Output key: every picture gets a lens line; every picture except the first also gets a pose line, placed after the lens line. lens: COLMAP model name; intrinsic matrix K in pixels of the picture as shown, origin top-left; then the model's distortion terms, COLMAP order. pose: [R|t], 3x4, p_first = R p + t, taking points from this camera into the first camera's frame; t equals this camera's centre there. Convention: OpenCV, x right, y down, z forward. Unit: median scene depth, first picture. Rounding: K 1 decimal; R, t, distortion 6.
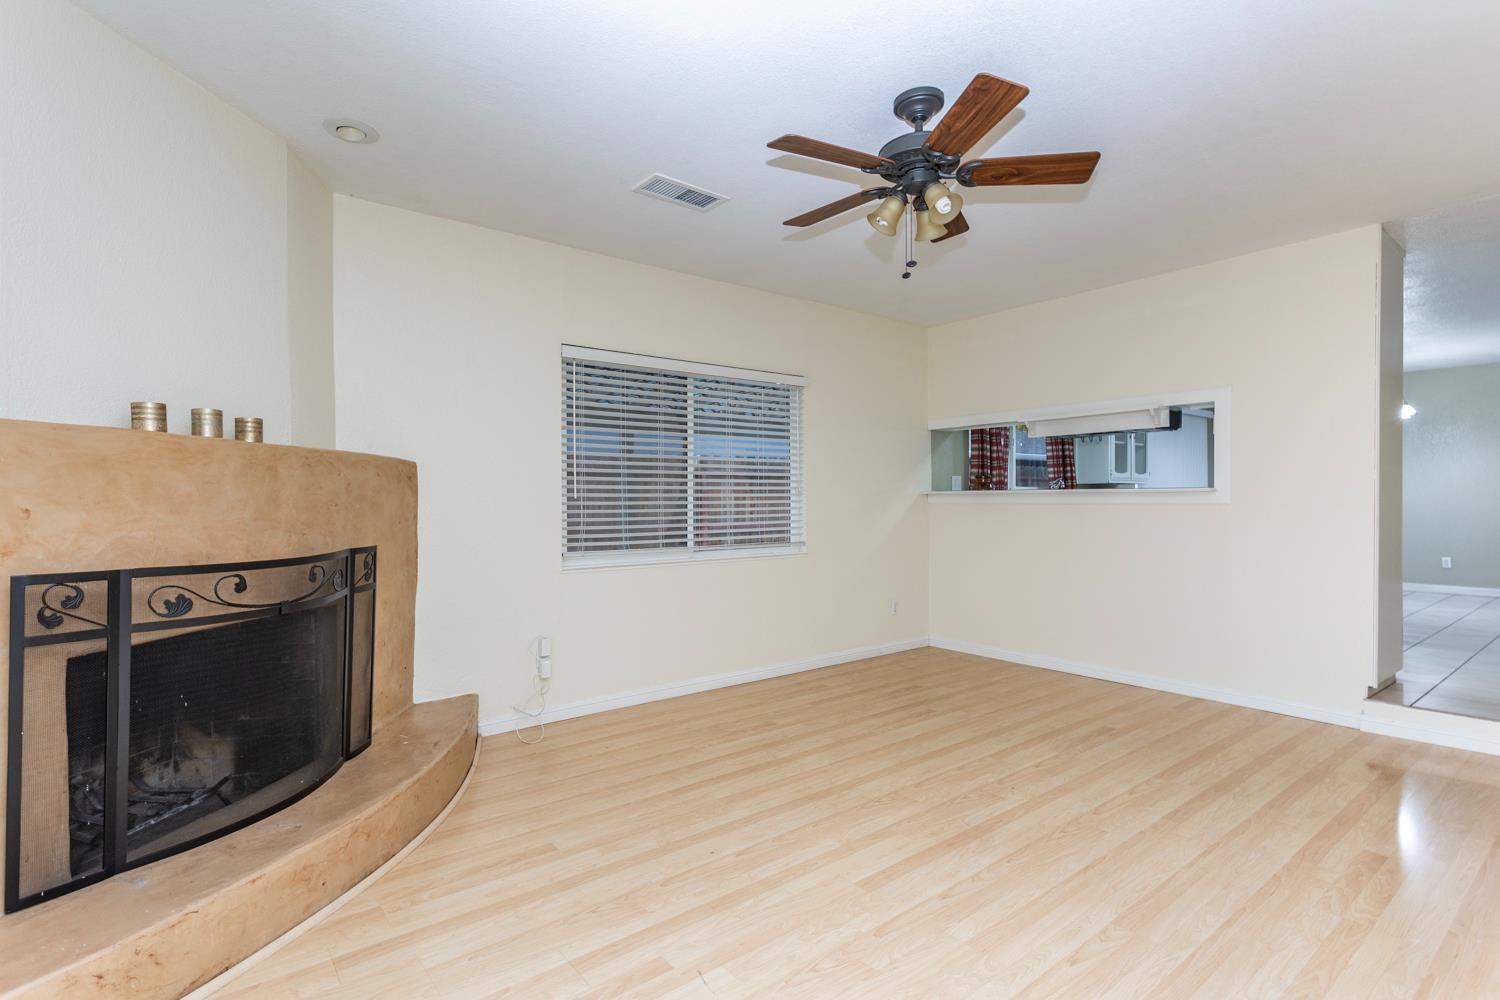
lens RADIAL K [[716.2, 0, 754.1], [0, 716.2, 494.9], [0, 0, 1]] dist [-0.000494, -0.000048]
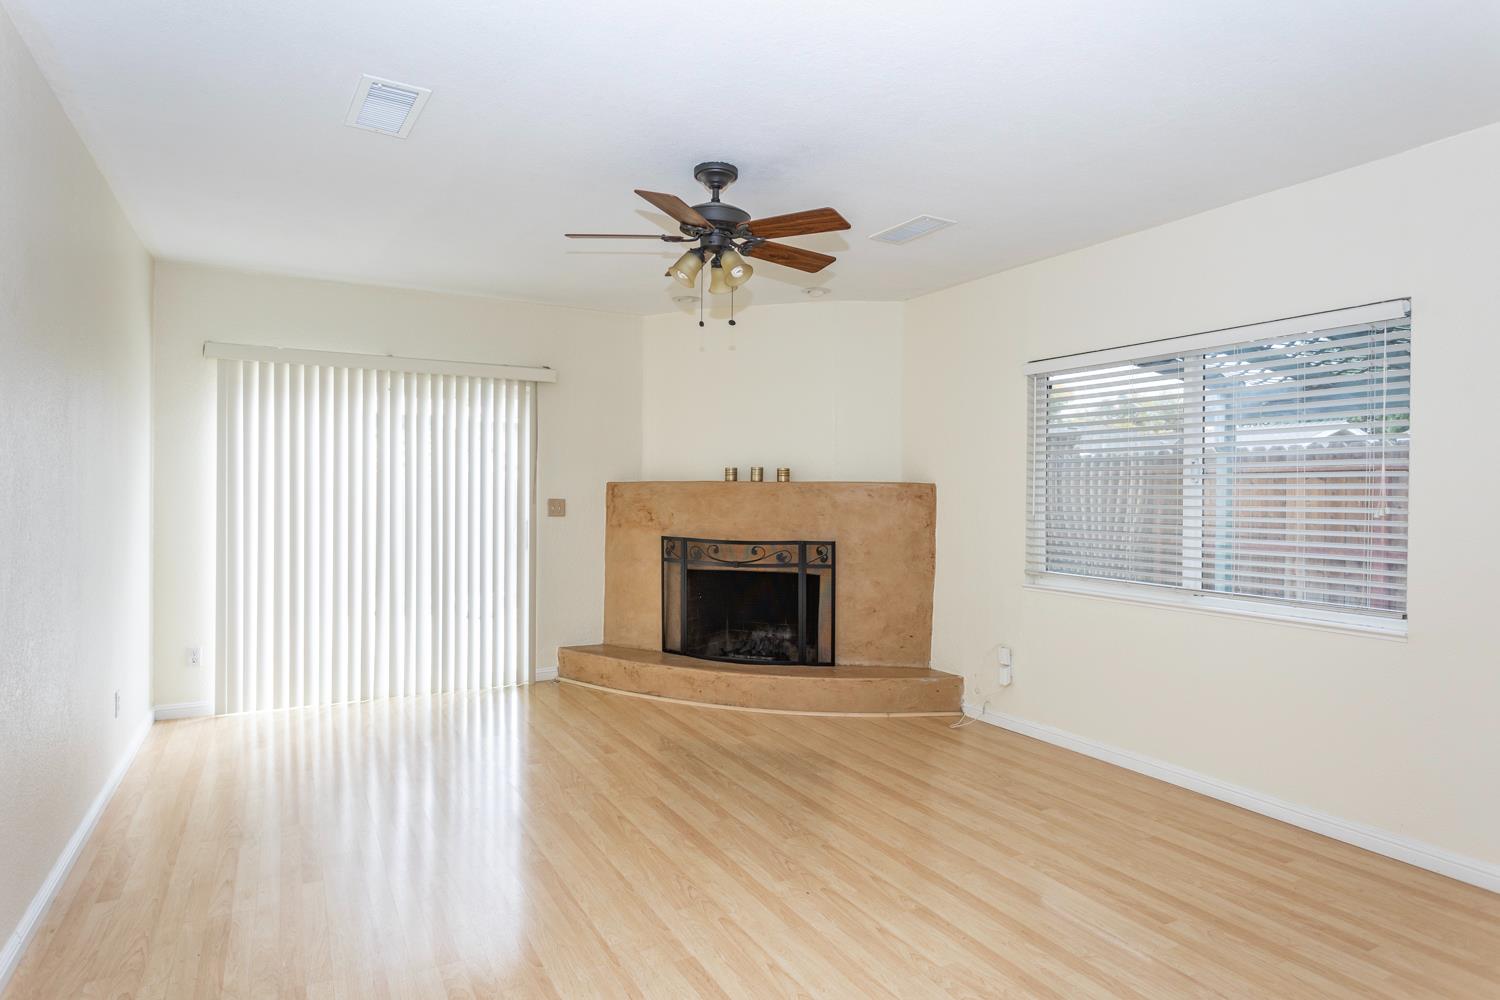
lens RADIAL K [[865.0, 0, 750.0], [0, 865.0, 500.0], [0, 0, 1]] dist [0.000432, 0.000236]
pose [[-0.175865, 0.015397, -0.984294, 1.062829], [0.003563, 0.999881, 0.015004, -0.037781], [0.984408, -0.000869, -0.175899, 0.890576]]
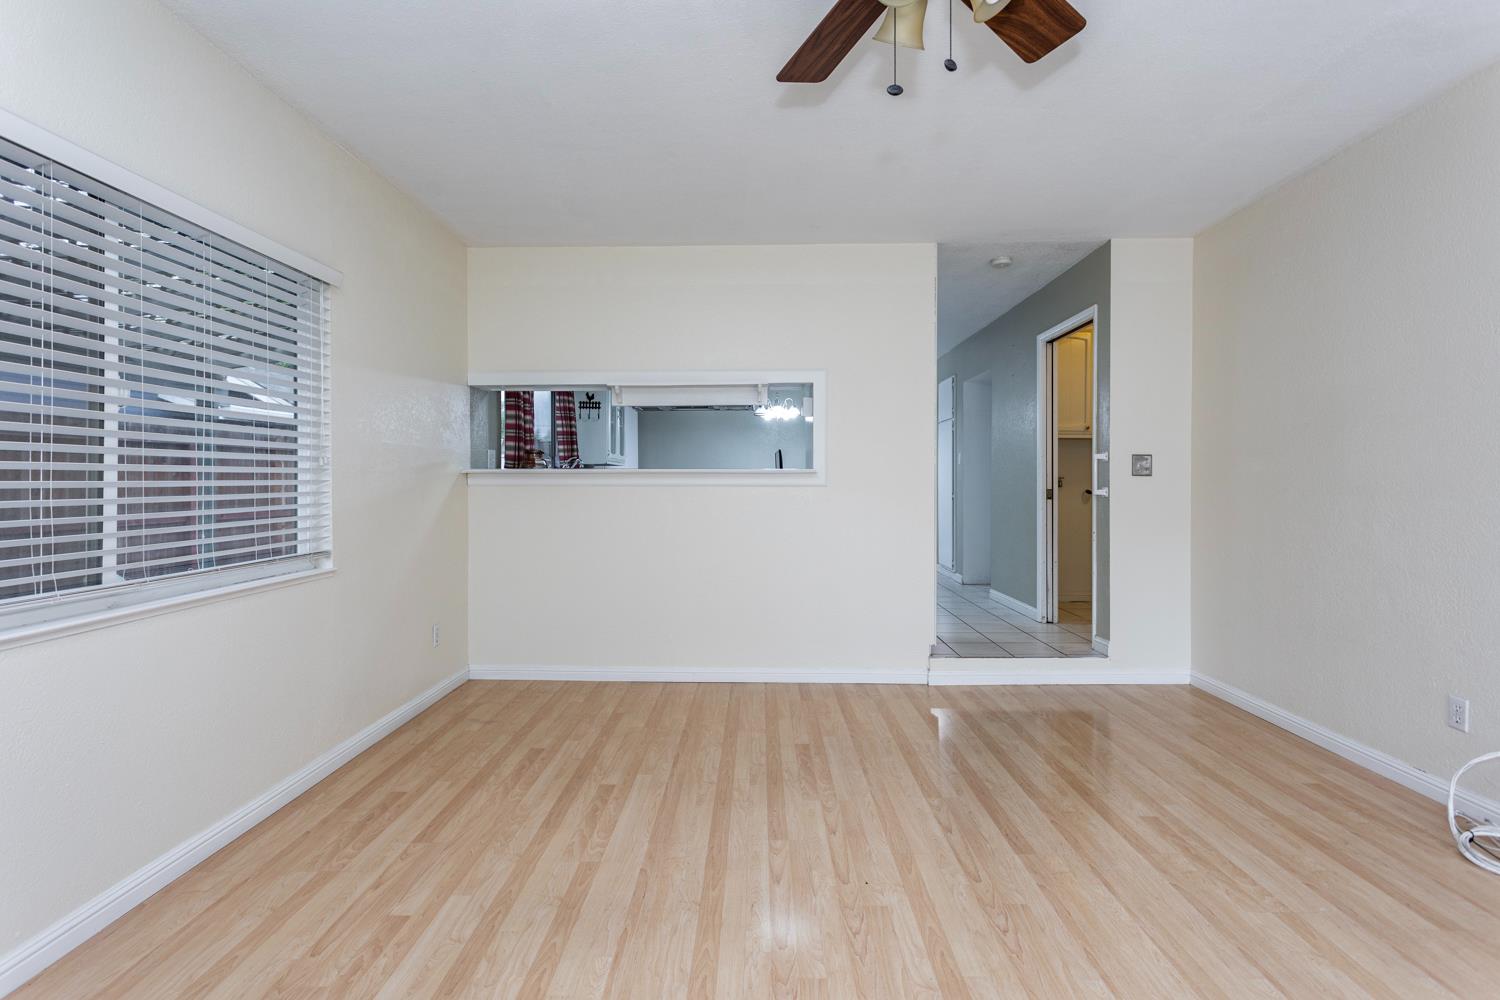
lens RADIAL K [[709.2, 0, 739.7], [0, 709.2, 484.8], [0, 0, 1]] dist [0.001716, -0.000275]
pose [[0.648246, 0.000228, 0.761431, -0.210887], [-0.009170, 0.999930, 0.007508, 0.005165], [-0.761376, -0.011849, 0.648203, 0.515947]]
